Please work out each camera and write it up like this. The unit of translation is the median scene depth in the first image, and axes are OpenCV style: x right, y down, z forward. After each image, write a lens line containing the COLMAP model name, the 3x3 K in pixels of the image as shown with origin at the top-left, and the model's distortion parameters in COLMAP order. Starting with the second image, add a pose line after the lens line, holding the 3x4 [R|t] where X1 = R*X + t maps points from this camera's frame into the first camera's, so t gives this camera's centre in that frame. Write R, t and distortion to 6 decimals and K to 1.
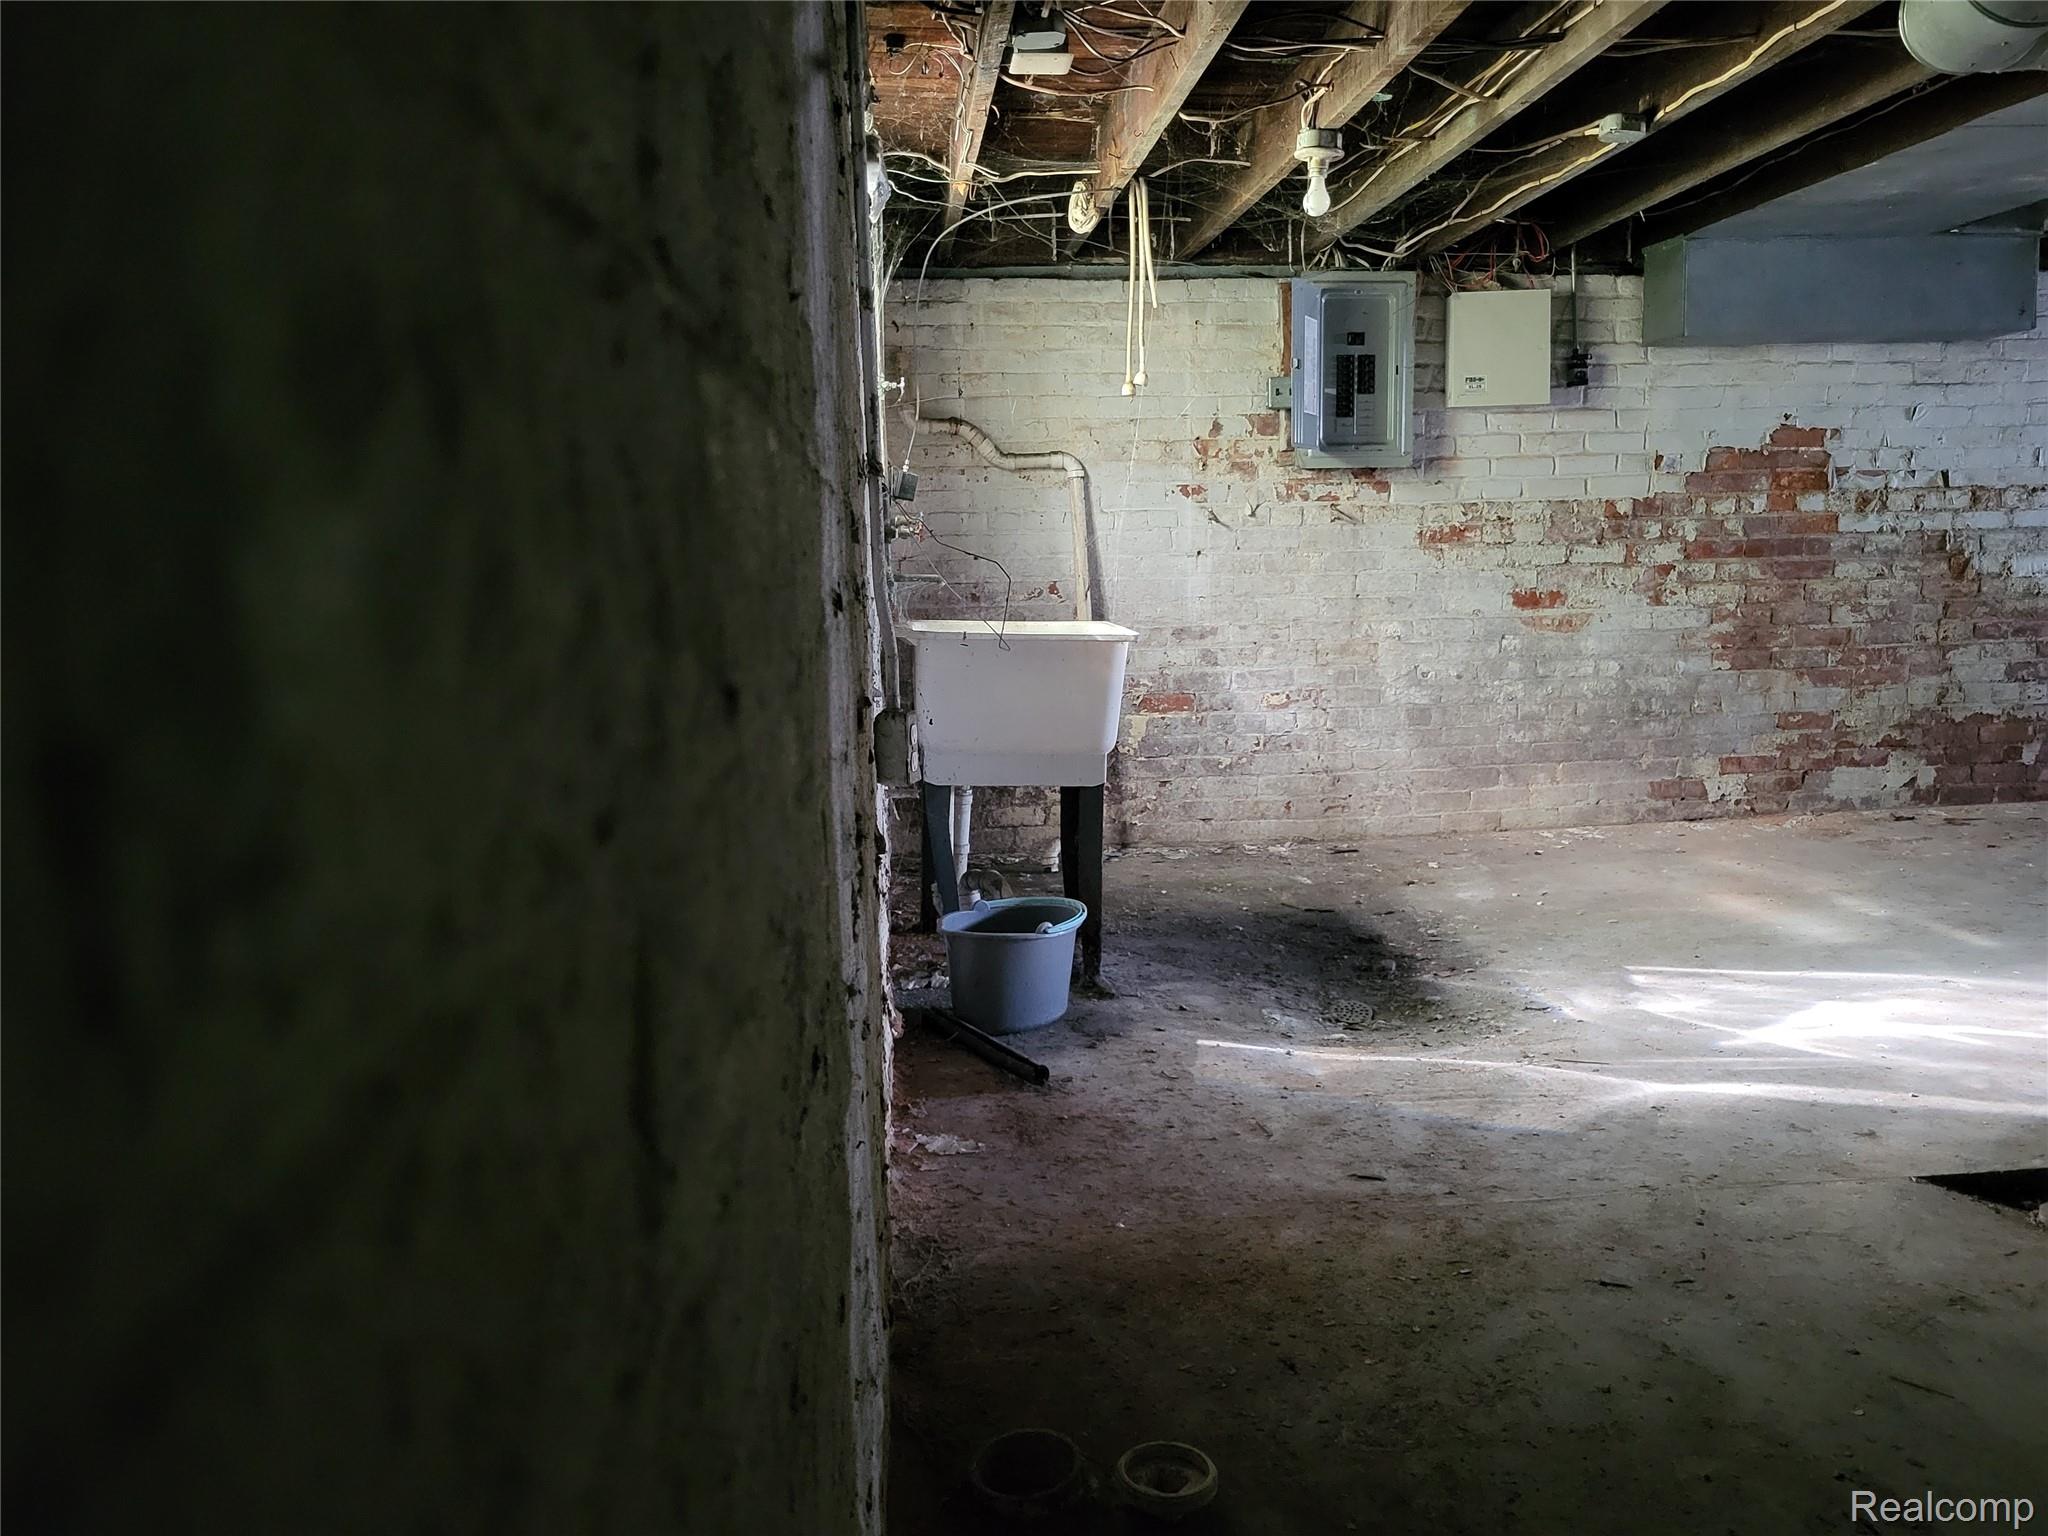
lens RADIAL K [[1549.3, 0, 1028.3], [0, 1549.3, 769.2], [0, 0, 1]] dist [0.015401, 0.003586]
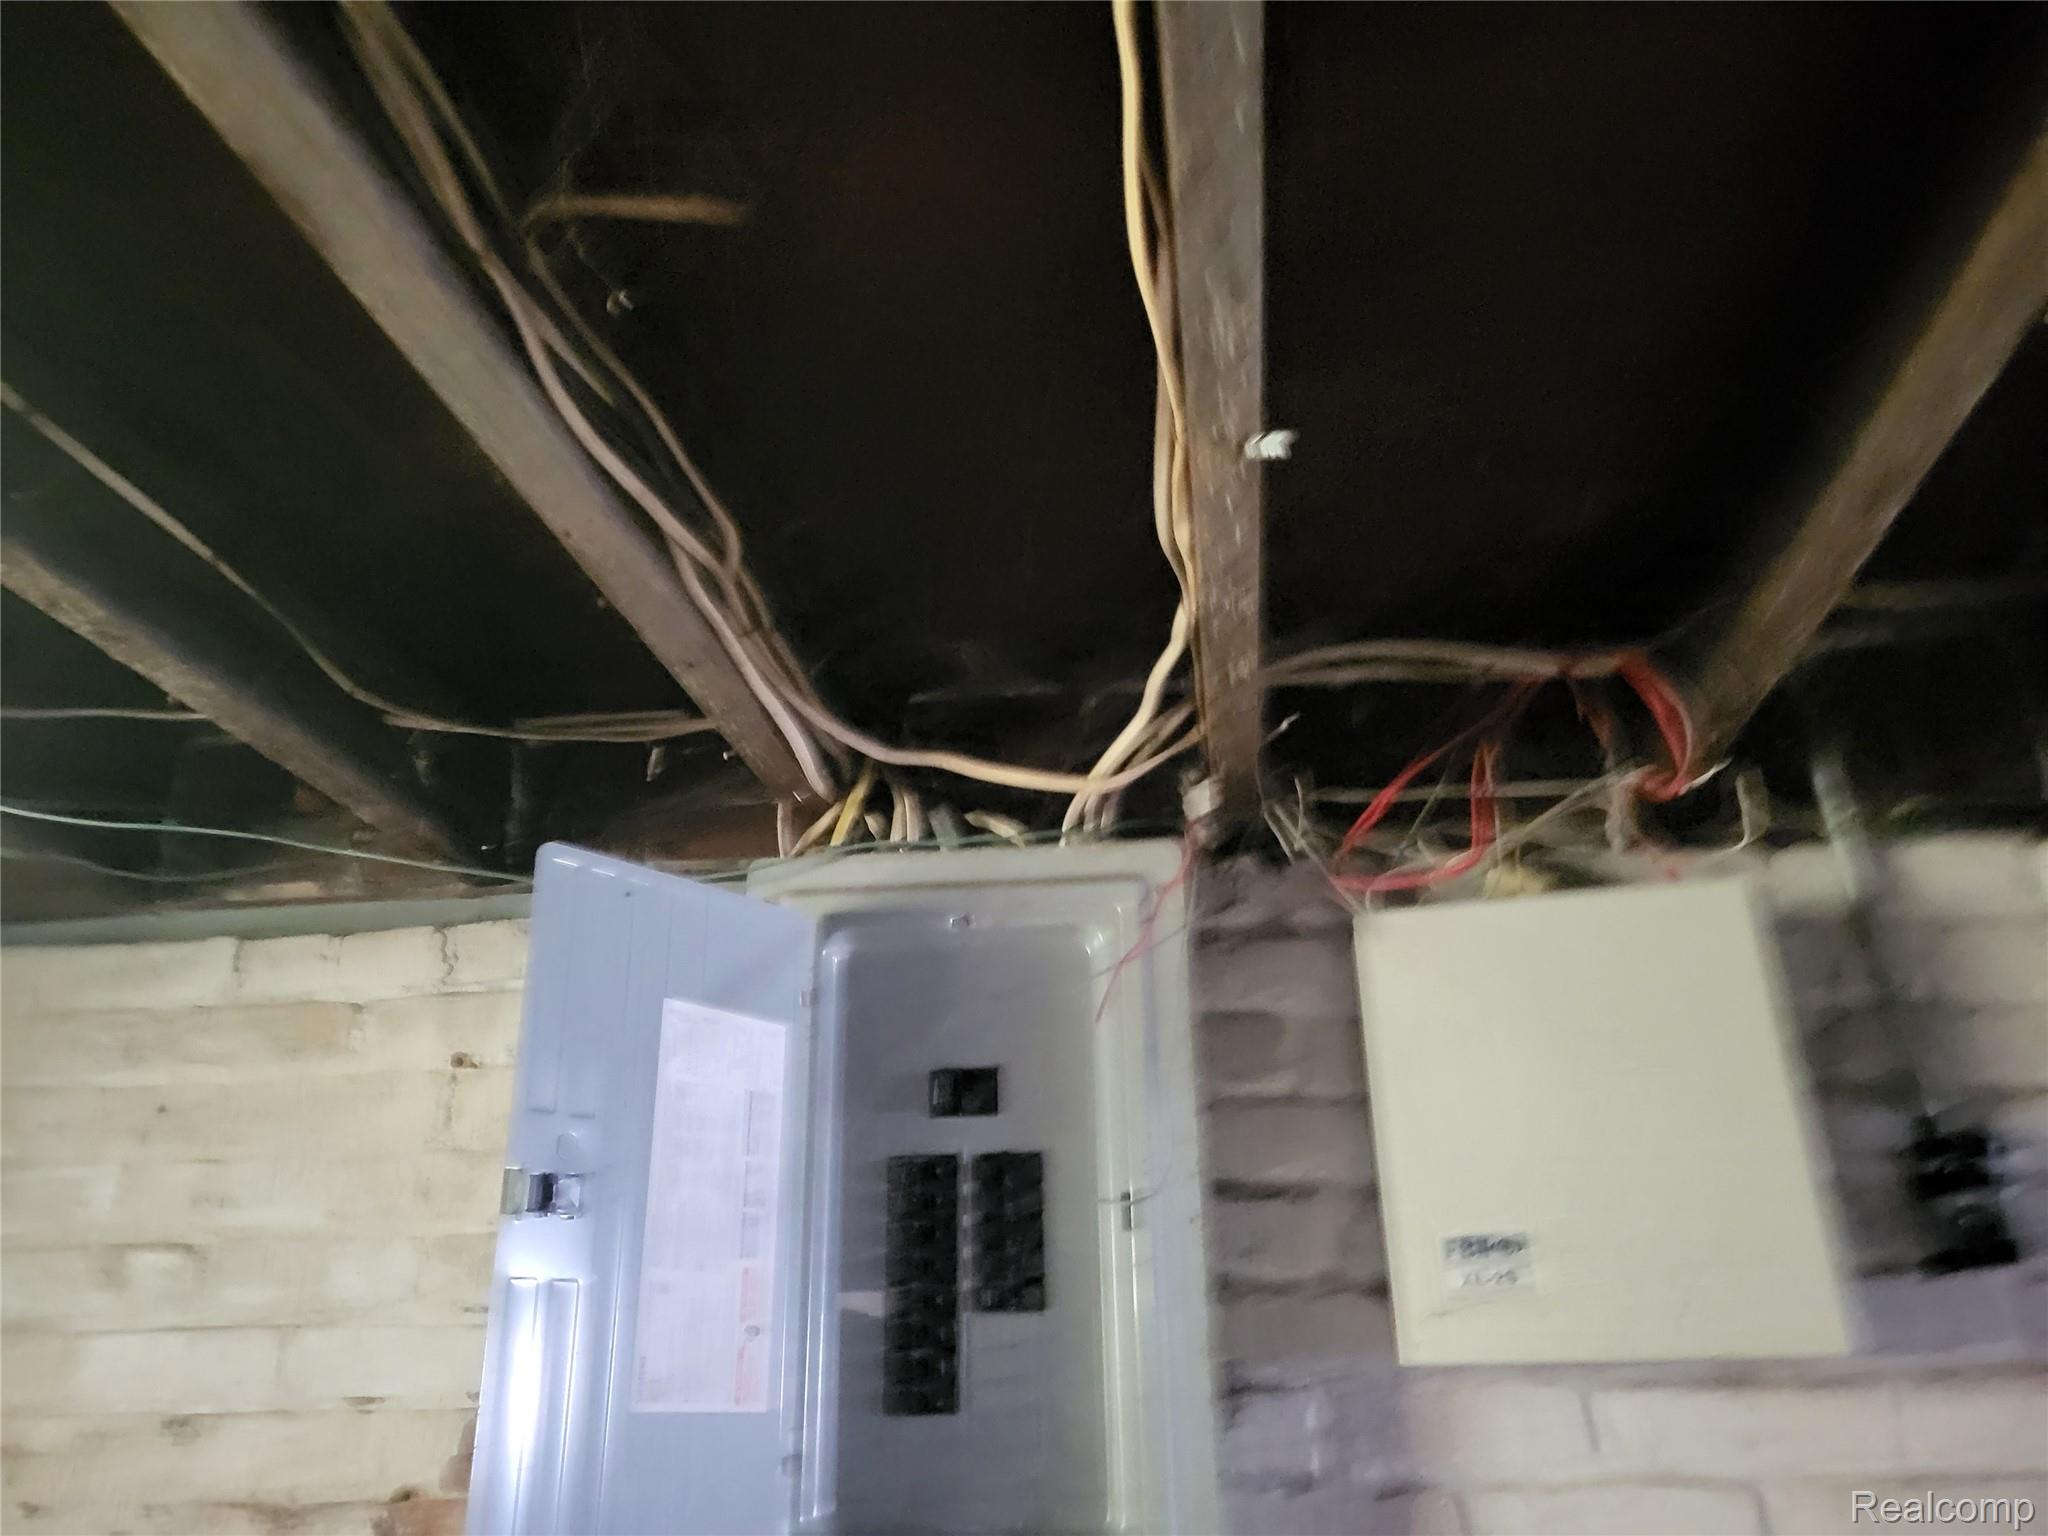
lens RADIAL K [[1549.3, 0, 1020.1], [0, 1549.3, 772.2], [0, 0, 1]] dist [0.015401, 0.003586]
pose [[0.974091, -0.081114, -0.211109, 0.275365], [-0.036749, 0.864289, -0.501651, -0.192640], [0.223151, 0.496412, 0.838915, 0.752434]]
